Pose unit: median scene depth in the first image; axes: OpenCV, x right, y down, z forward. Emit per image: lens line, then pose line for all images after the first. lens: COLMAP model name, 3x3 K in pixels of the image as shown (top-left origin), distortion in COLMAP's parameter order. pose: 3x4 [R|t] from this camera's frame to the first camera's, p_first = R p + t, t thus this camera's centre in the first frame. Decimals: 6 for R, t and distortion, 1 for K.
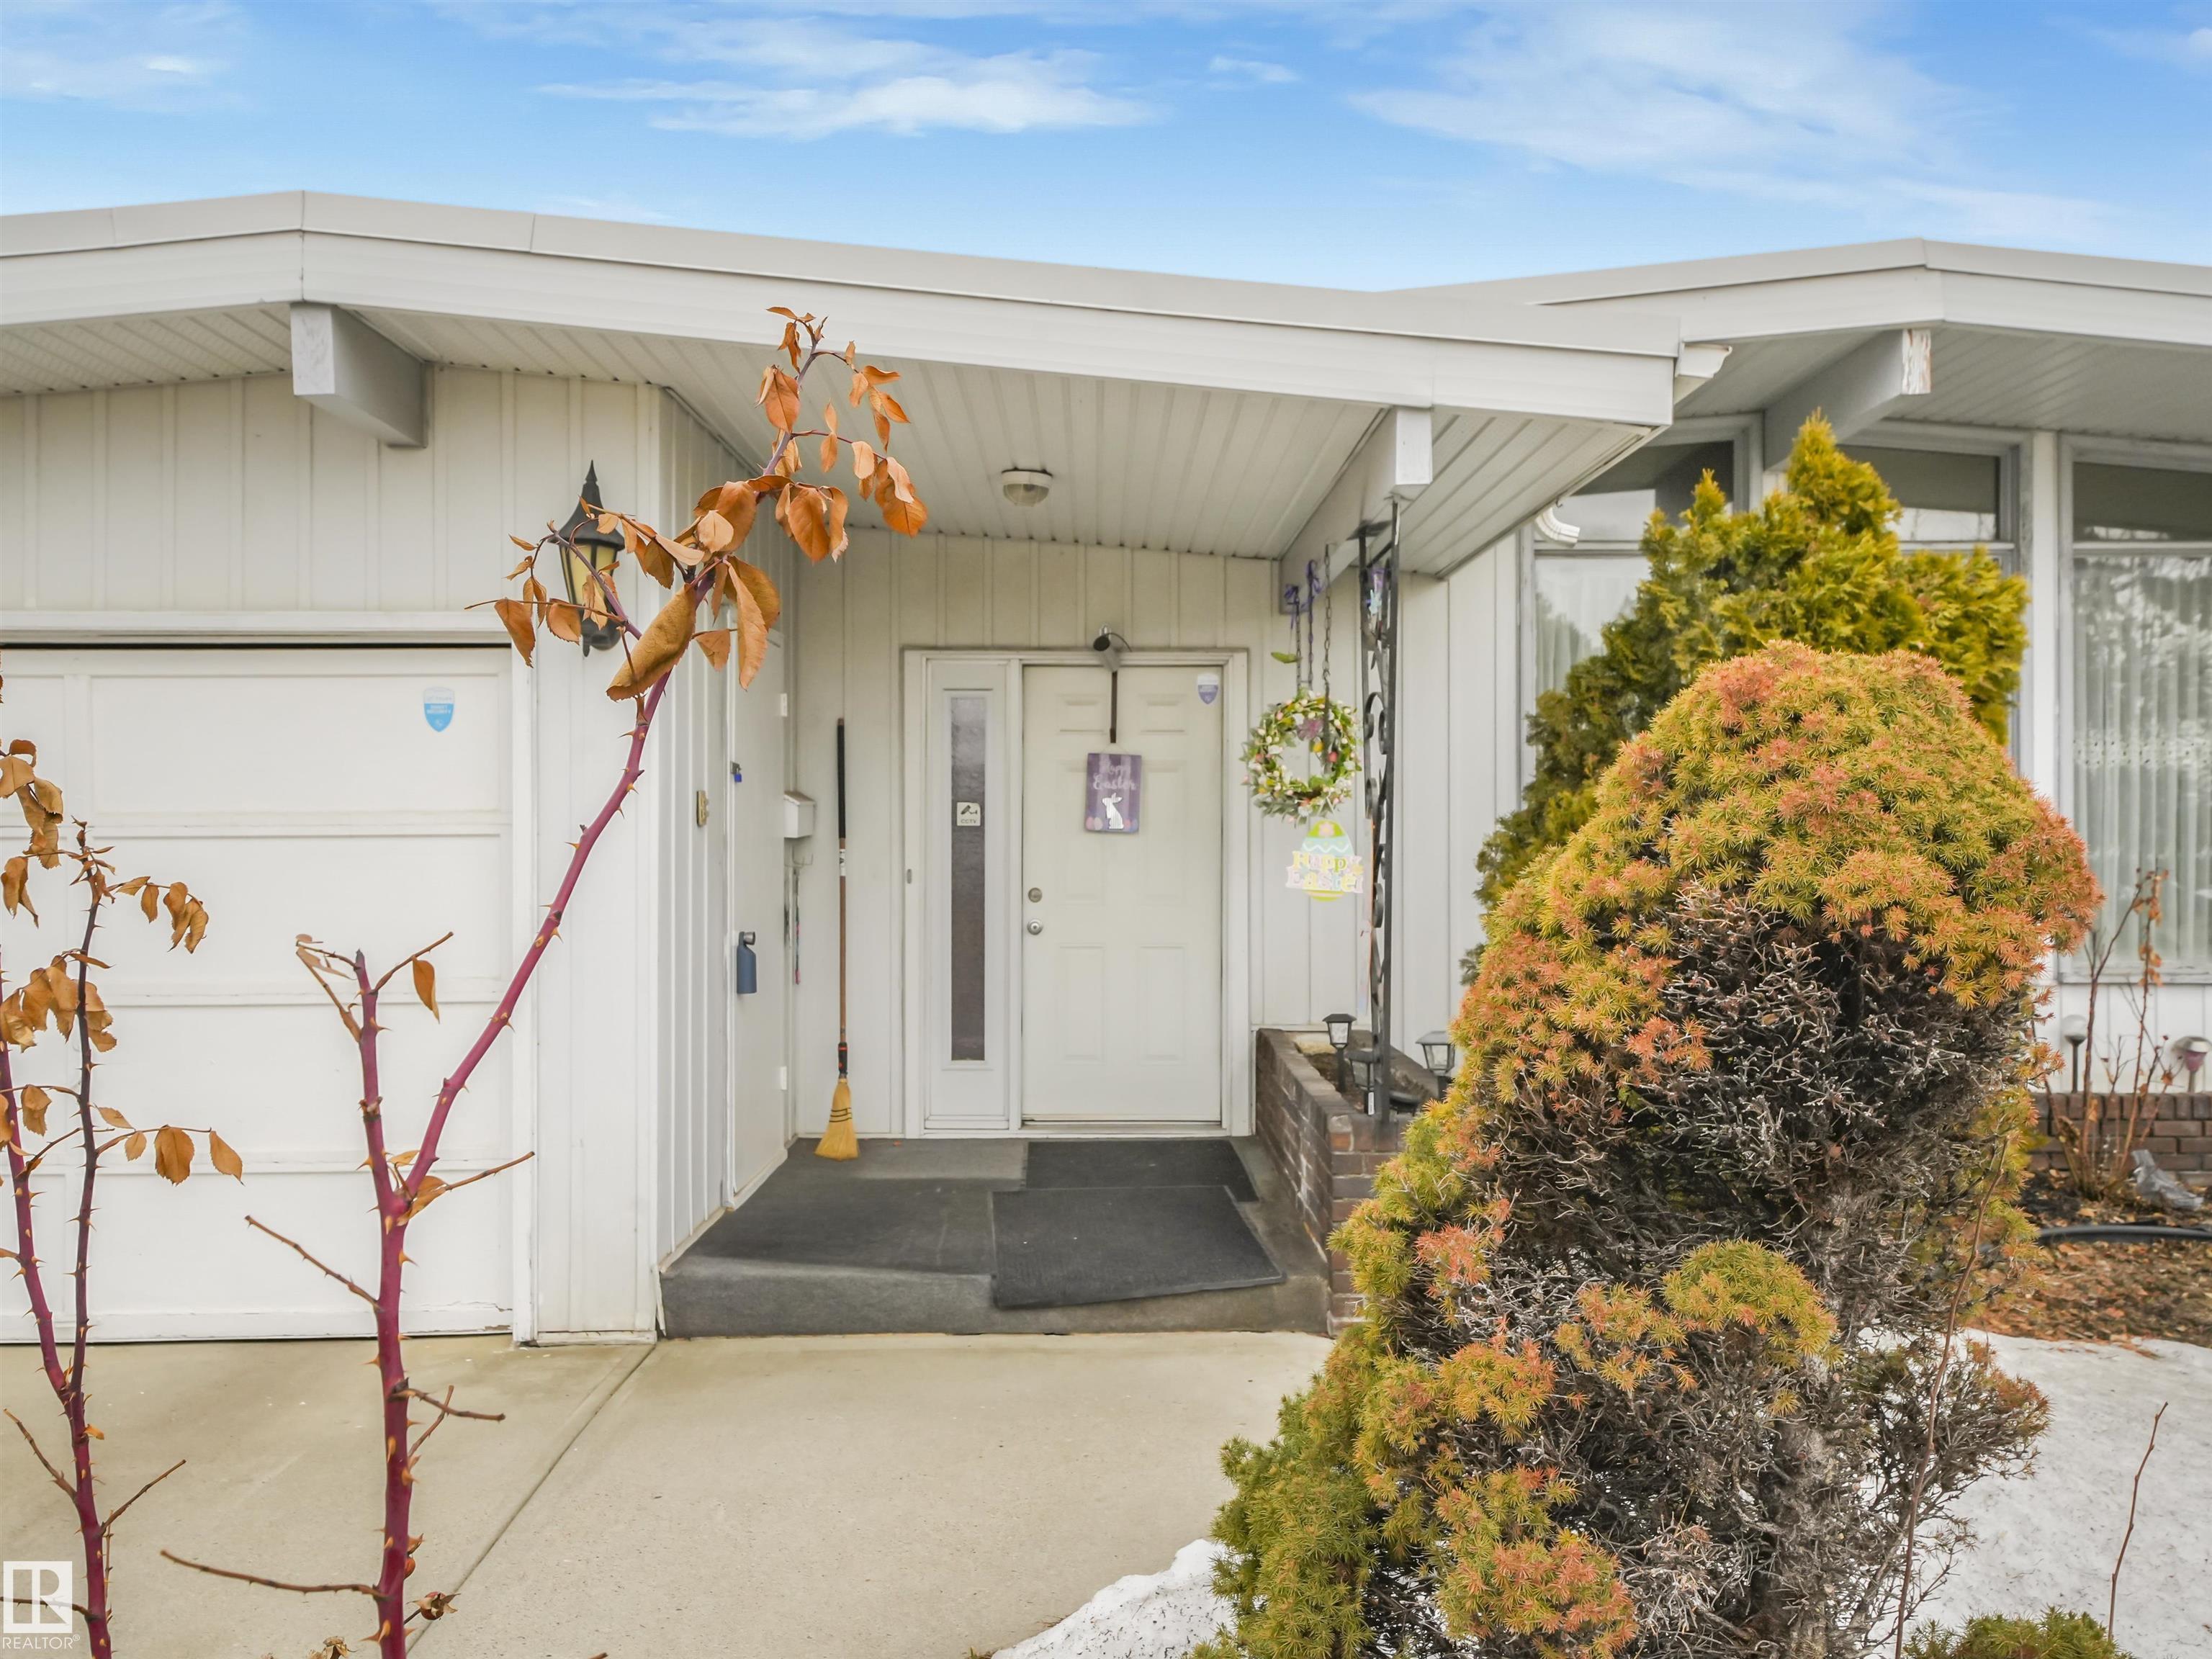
lens RADIAL K [[1427.9, 0, 1101.1], [0, 1427.9, 837.9], [0, 0, 1]] dist [-0.026883, 0.000082]
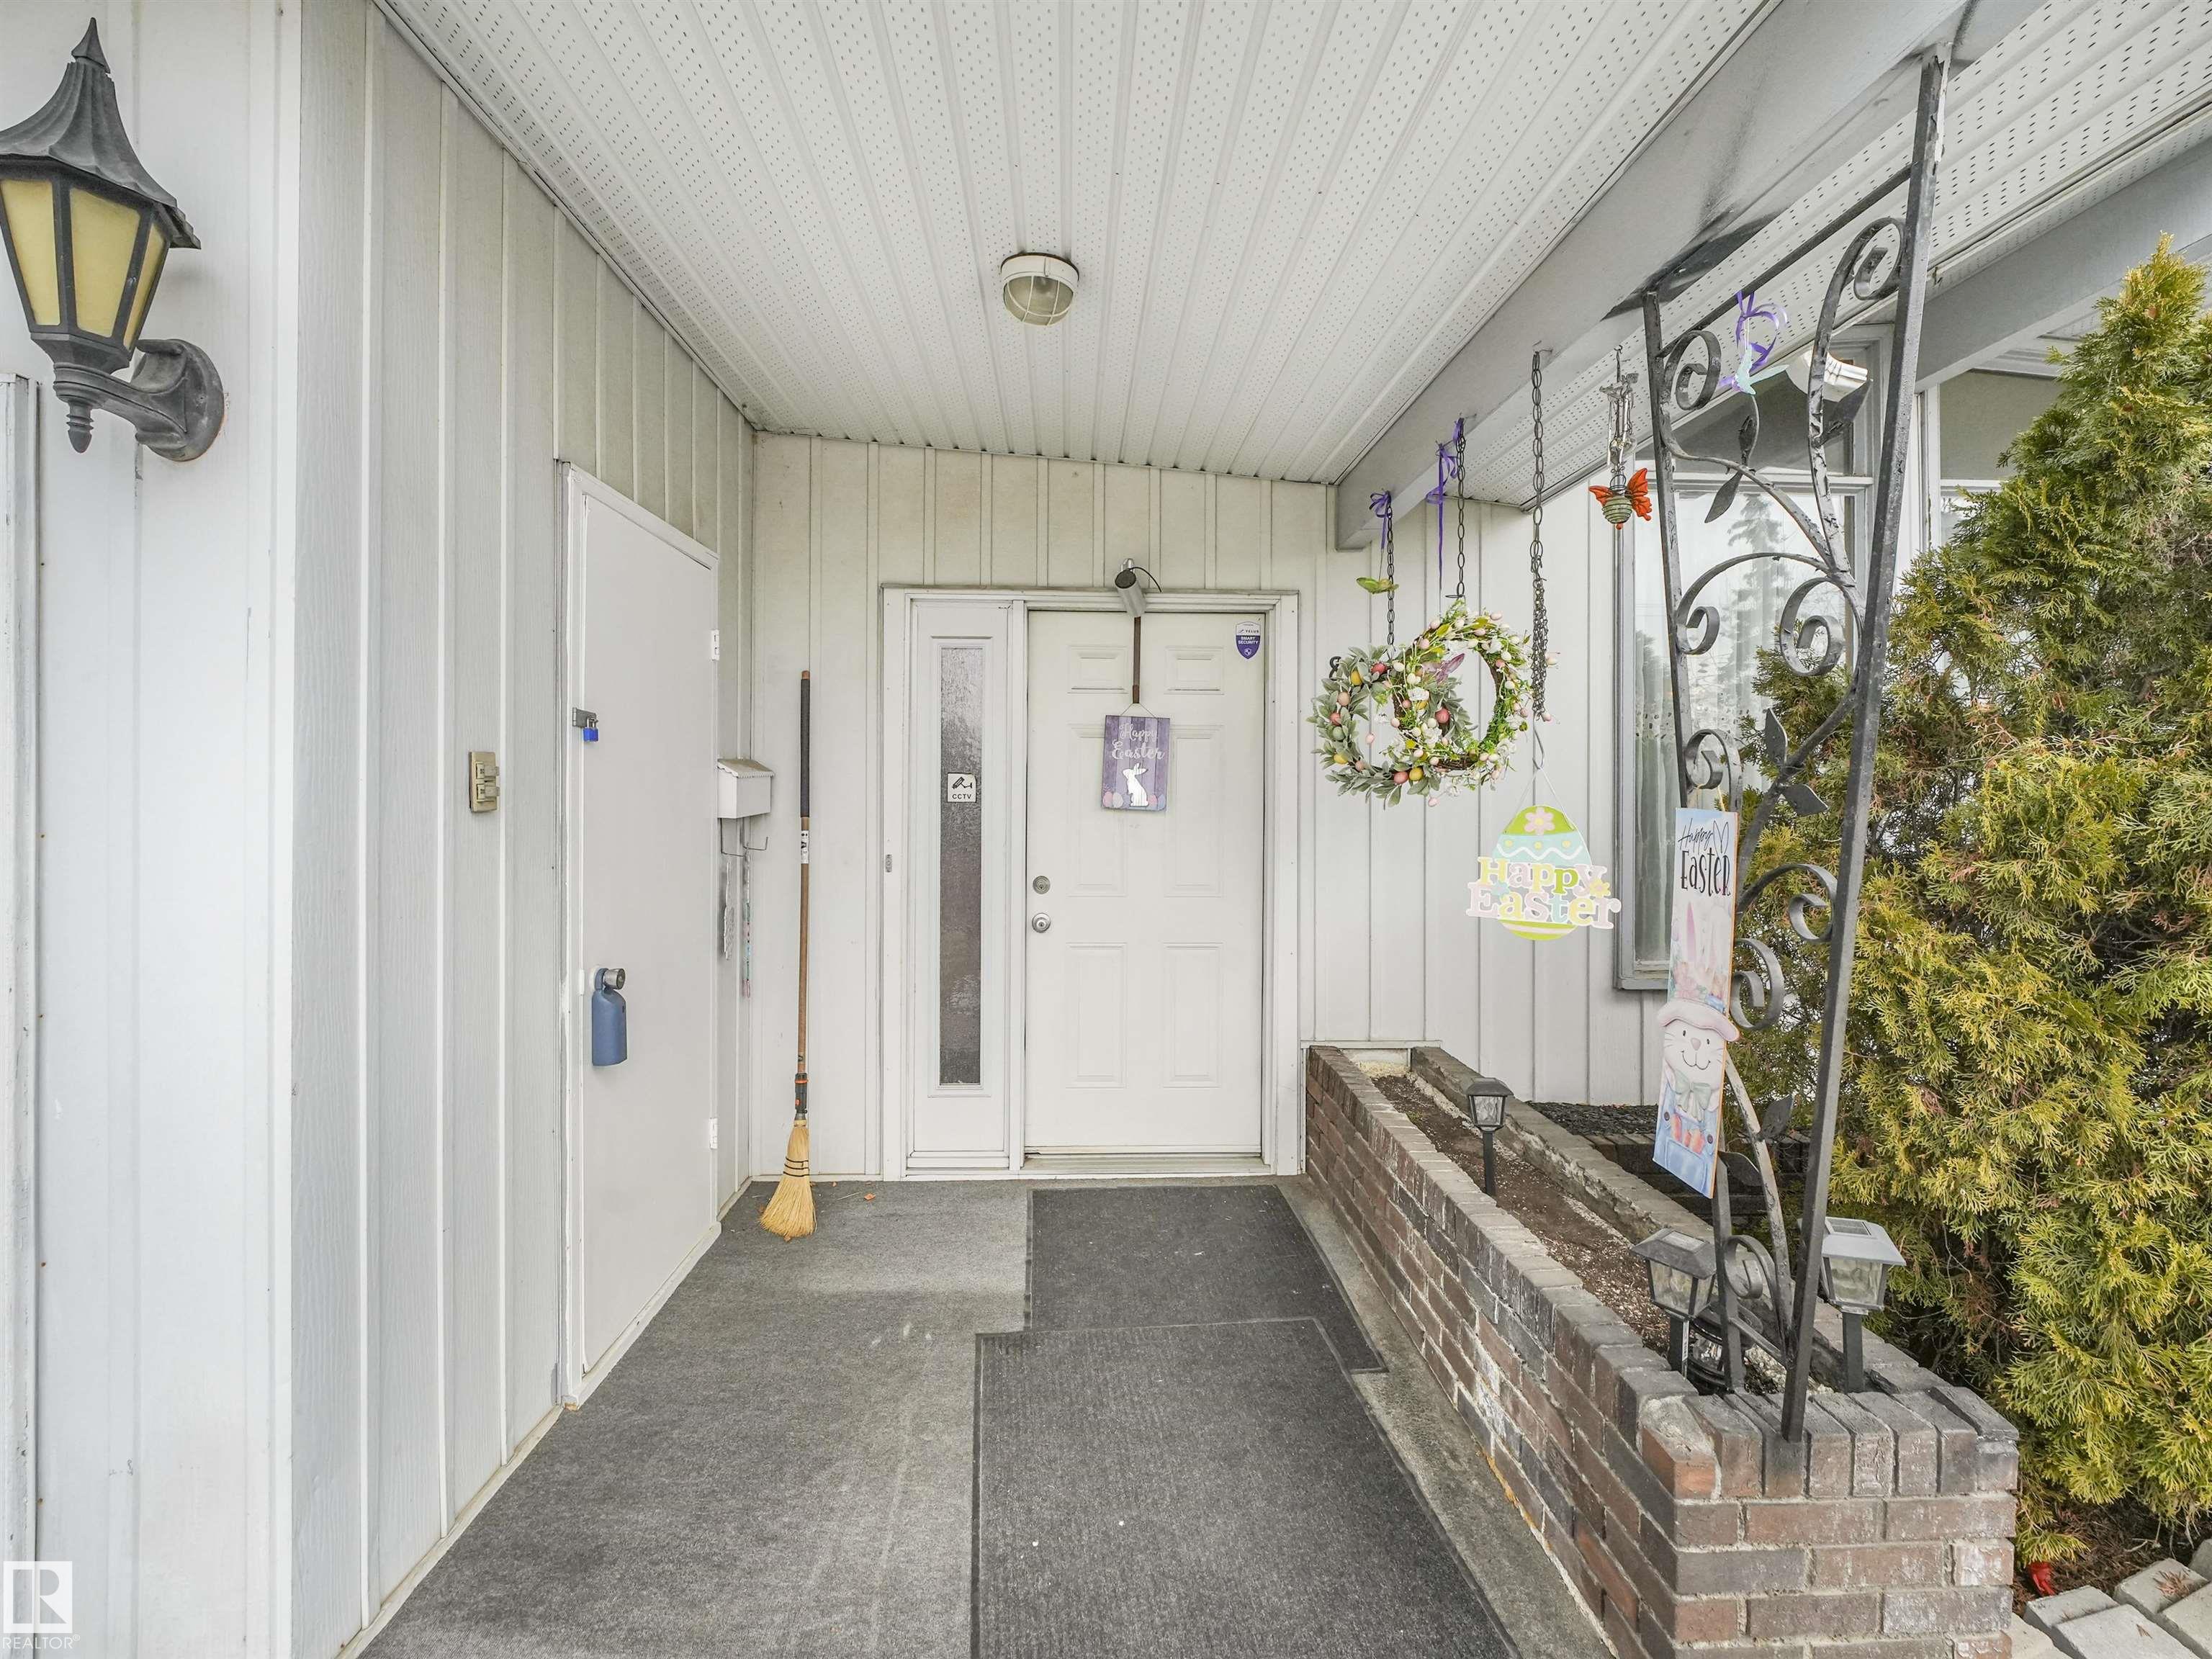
lens RADIAL K [[1021.6, 0, 1114.7], [0, 1021.6, 787.1], [0, 0, 1]] dist [-0.014821, 0.002393]
pose [[0.999363, 0.003452, 0.035510, -0.025461], [-0.003007, 0.999916, -0.012569, -0.010017], [-0.035551, 0.012454, 0.999290, 0.409236]]
